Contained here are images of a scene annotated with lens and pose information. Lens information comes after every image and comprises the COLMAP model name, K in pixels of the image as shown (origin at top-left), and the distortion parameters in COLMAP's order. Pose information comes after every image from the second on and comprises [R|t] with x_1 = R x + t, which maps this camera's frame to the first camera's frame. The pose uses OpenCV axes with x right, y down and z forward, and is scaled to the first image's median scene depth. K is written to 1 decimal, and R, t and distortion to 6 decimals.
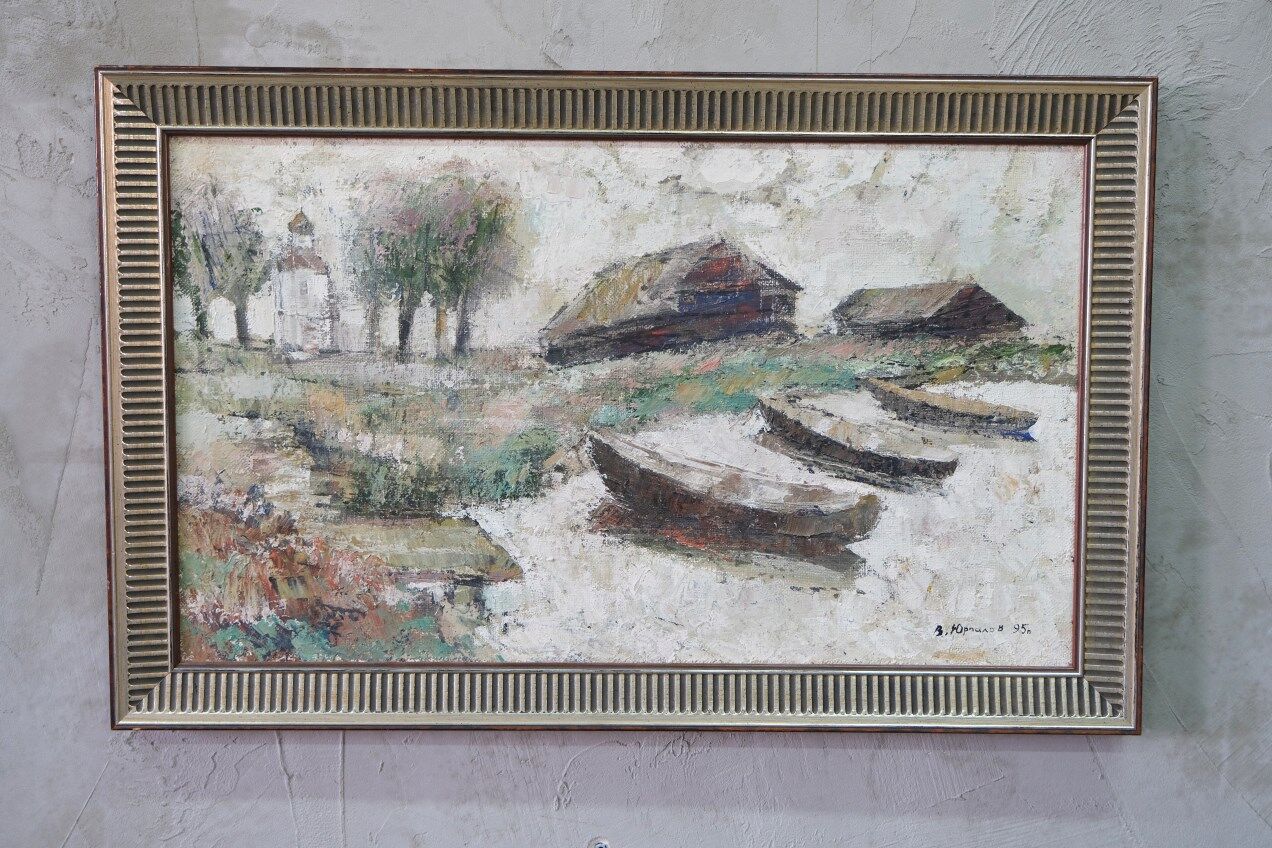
lens RADIAL K [[1709.5, 0, 630.2], [0, 1709.5, 399.7], [0, 0, 1]] dist [0.025781, 0.000000]
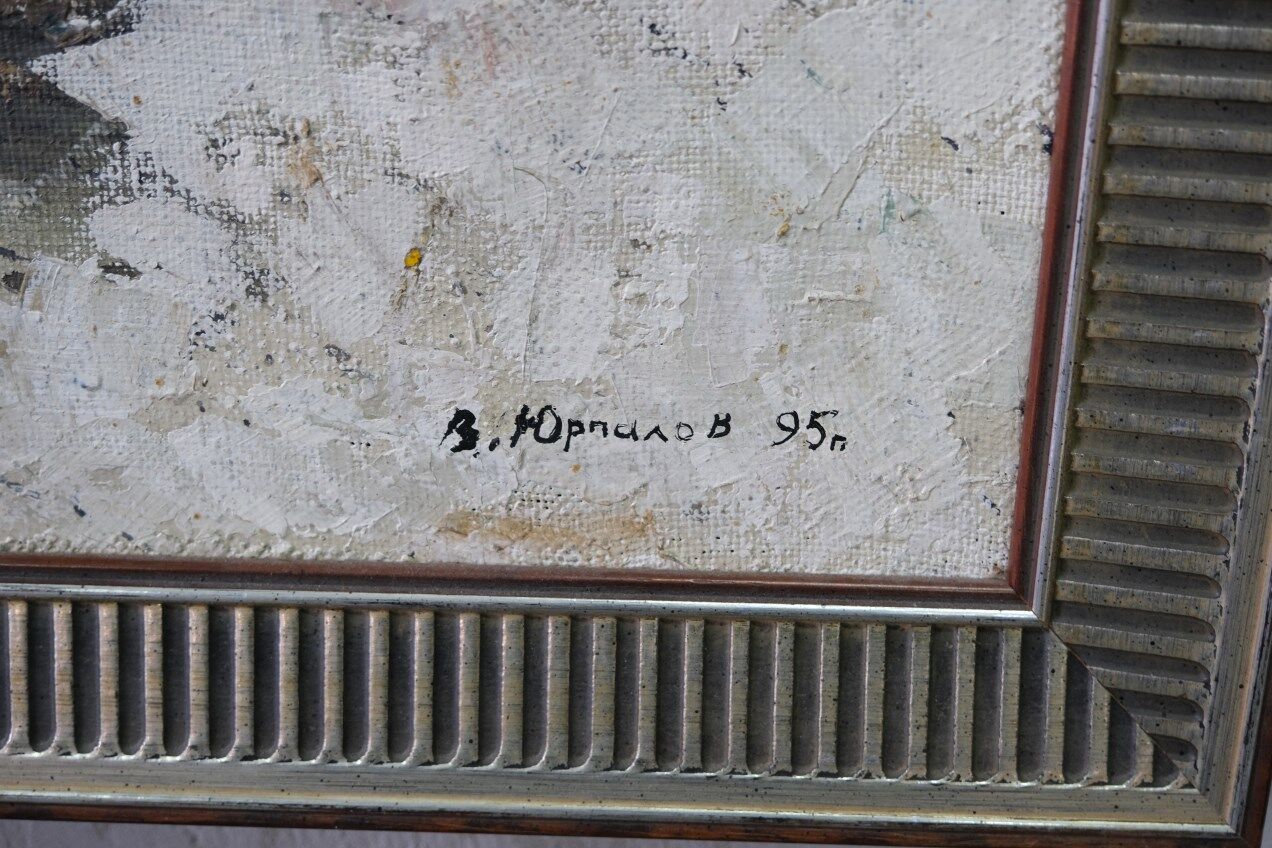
lens RADIAL K [[1709.5, 0, 632.0], [0, 1709.5, 416.4], [0, 0, 1]] dist [0.025781, 0.000000]
pose [[0.999692, 0.020733, -0.013660, 0.210038], [-0.015960, 0.958072, 0.286082, 0.065075], [0.019019, -0.285776, 0.958108, 0.782001]]
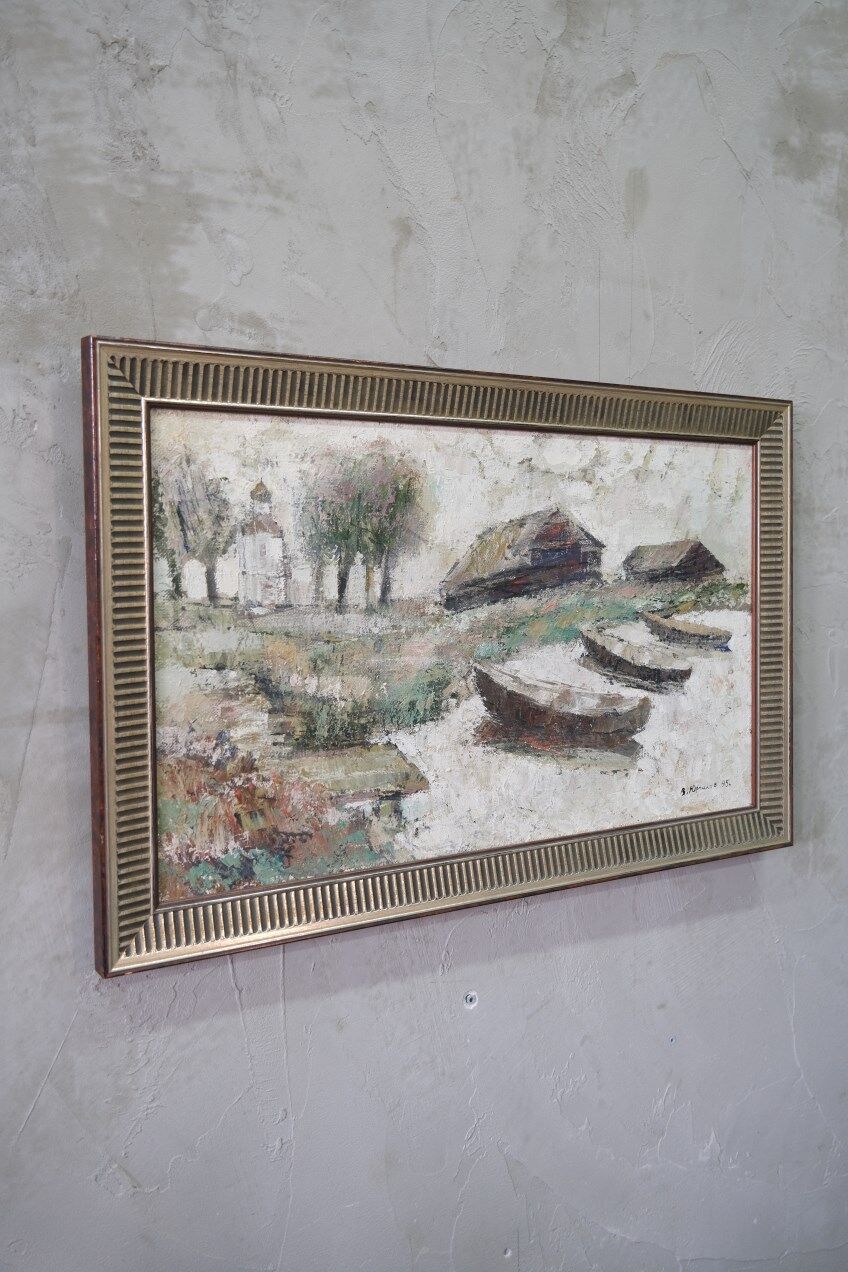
lens RADIAL K [[1232.0, 0, 452.8], [0, 1232.0, 636.9], [0, 0, 1]] dist [-0.008713, 0.000000]
pose [[0.845814, -0.049248, 0.531199, -0.508914], [0.053069, 0.998558, 0.008078, -0.008611], [-0.530831, 0.021358, 0.847208, 0.253345]]
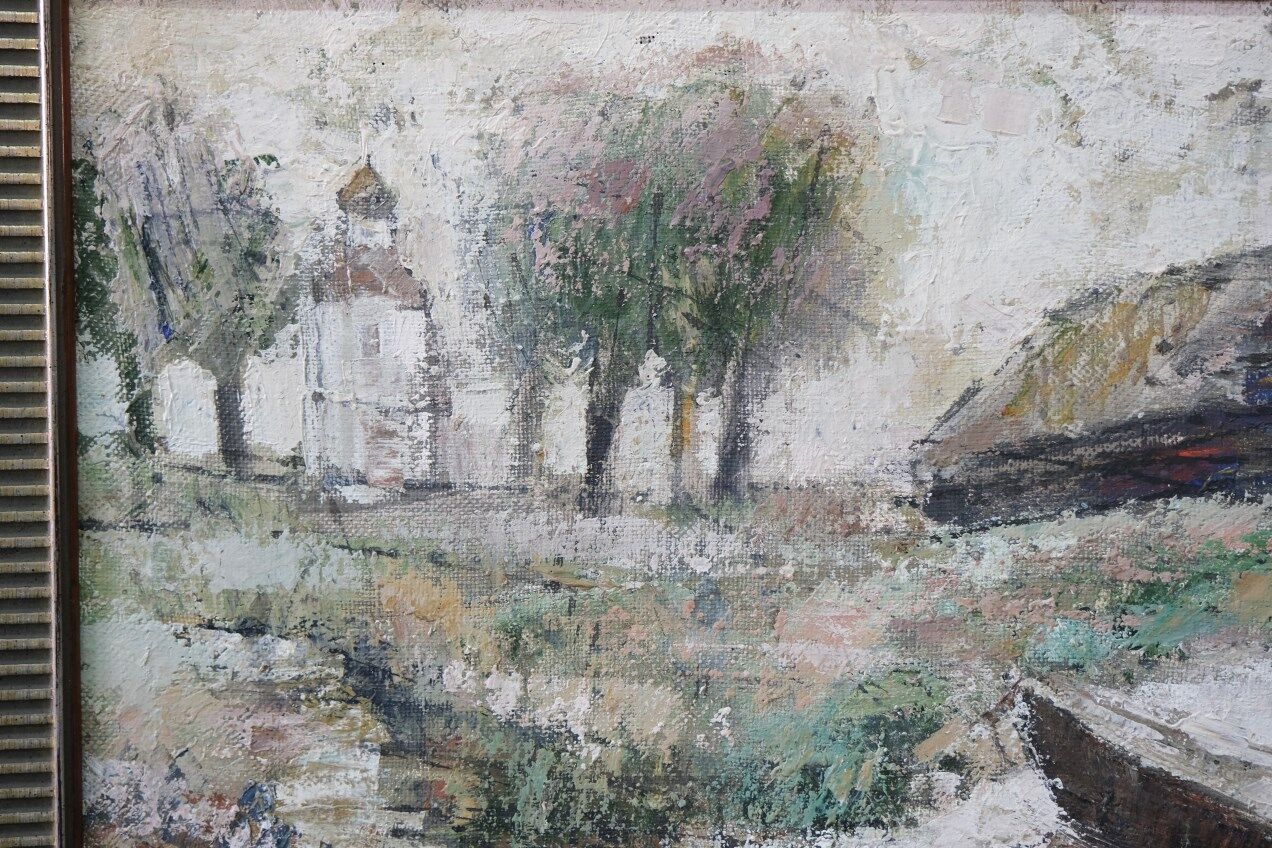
lens RADIAL K [[1709.5, 0, 605.6], [0, 1709.5, 394.3], [0, 0, 1]] dist [0.025781, 0.000000]
pose [[0.997888, 0.012516, -0.063744, -0.102141], [-0.013001, 0.999890, -0.007202, -0.048580], [0.063647, 0.008015, 0.997940, 0.563281]]
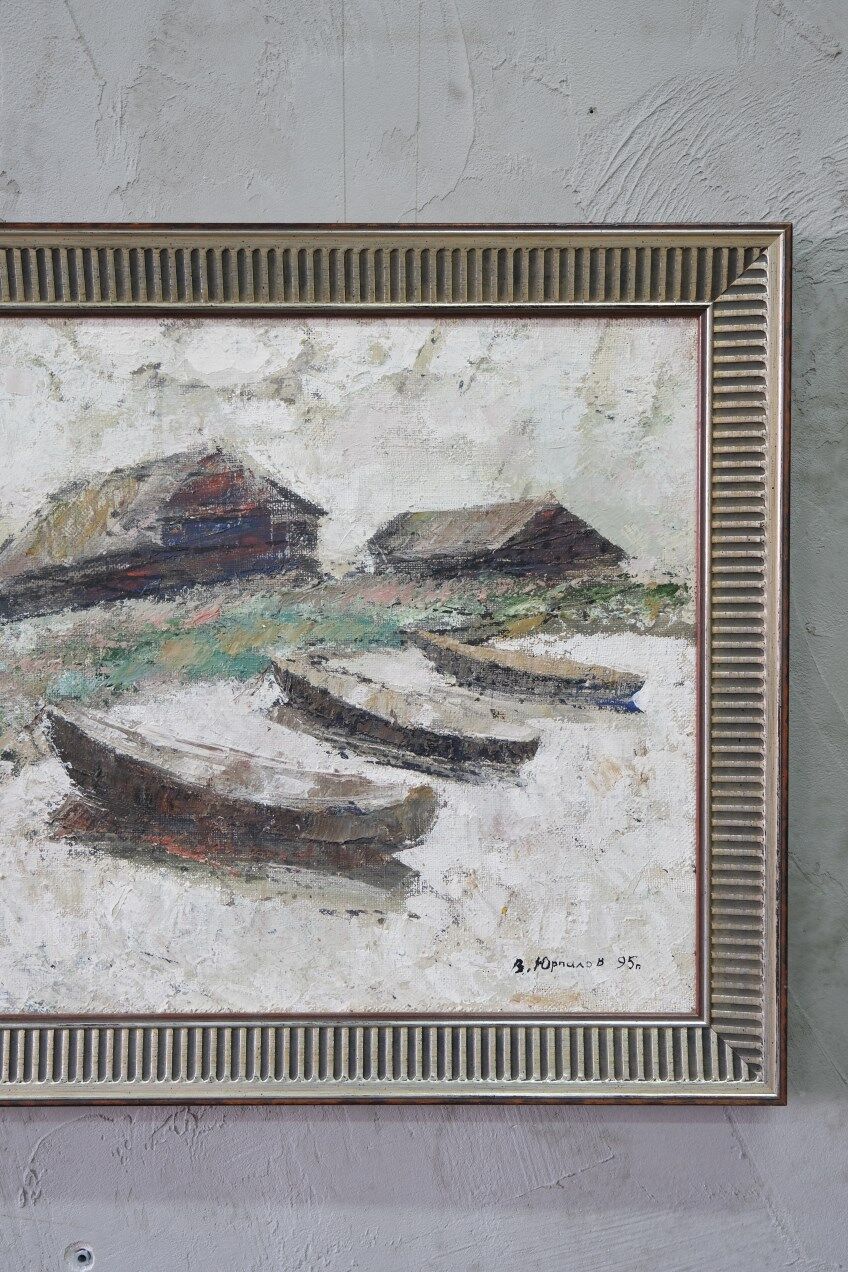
lens RADIAL K [[1709.5, 0, 431.3], [0, 1709.5, 646.6], [0, 0, 1]] dist [0.025781, 0.000000]
pose [[0.999858, -0.010192, -0.013402, 0.155585], [0.010033, 0.999878, -0.011934, 0.003194], [0.013522, 0.011798, 0.999839, 0.249312]]
